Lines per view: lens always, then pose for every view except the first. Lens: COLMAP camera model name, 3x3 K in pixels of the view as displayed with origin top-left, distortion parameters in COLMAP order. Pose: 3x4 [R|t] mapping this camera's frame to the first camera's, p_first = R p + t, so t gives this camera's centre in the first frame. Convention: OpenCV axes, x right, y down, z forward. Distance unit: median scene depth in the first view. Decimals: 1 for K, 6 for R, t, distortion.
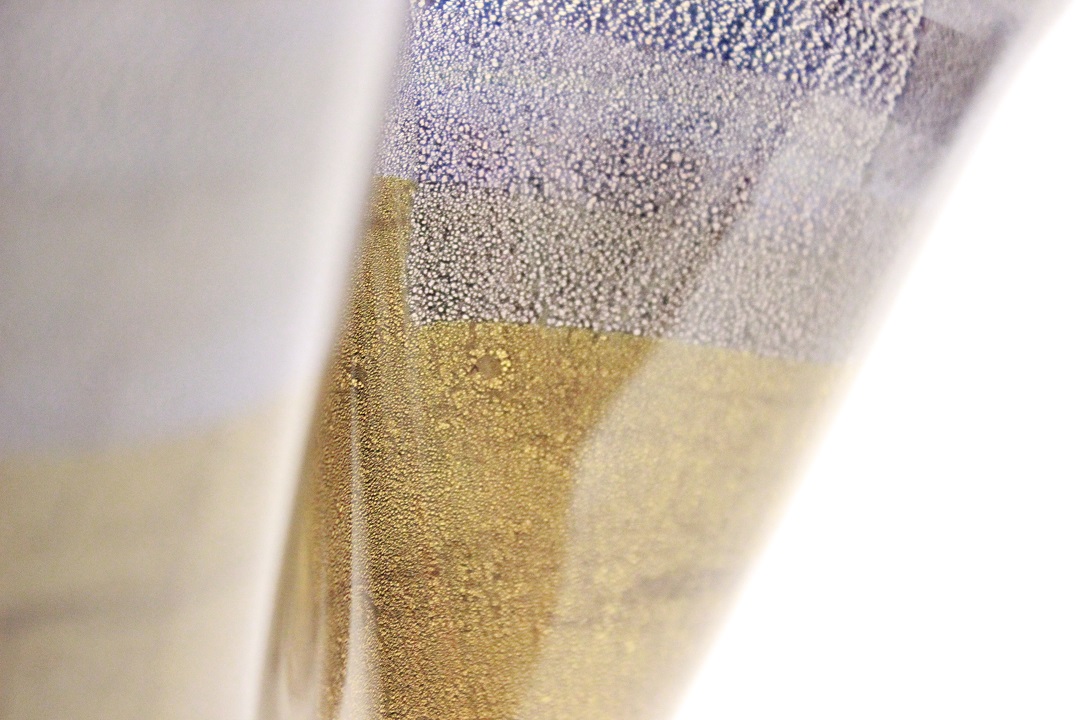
lens RADIAL K [[2282.9, 0, 539.7], [0, 2282.9, 359.1], [0, 0, 1]] dist [0.056545, 0.000000]
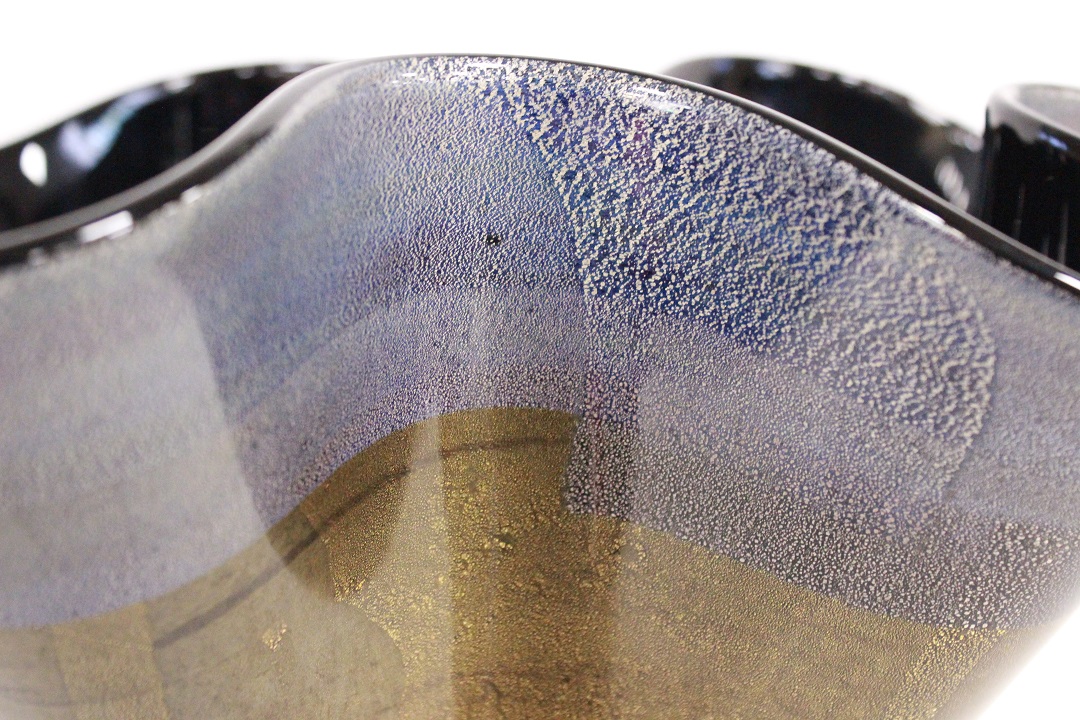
lens RADIAL K [[1701.8, 0, 540.3], [0, 1701.8, 360.4], [0, 0, 1]] dist [-0.023800, 0.000000]
pose [[0.645768, 0.251970, -0.720760, 0.639556], [-0.120283, 0.965764, 0.229853, -0.331282], [0.754000, -0.061736, 0.653967, 0.299782]]
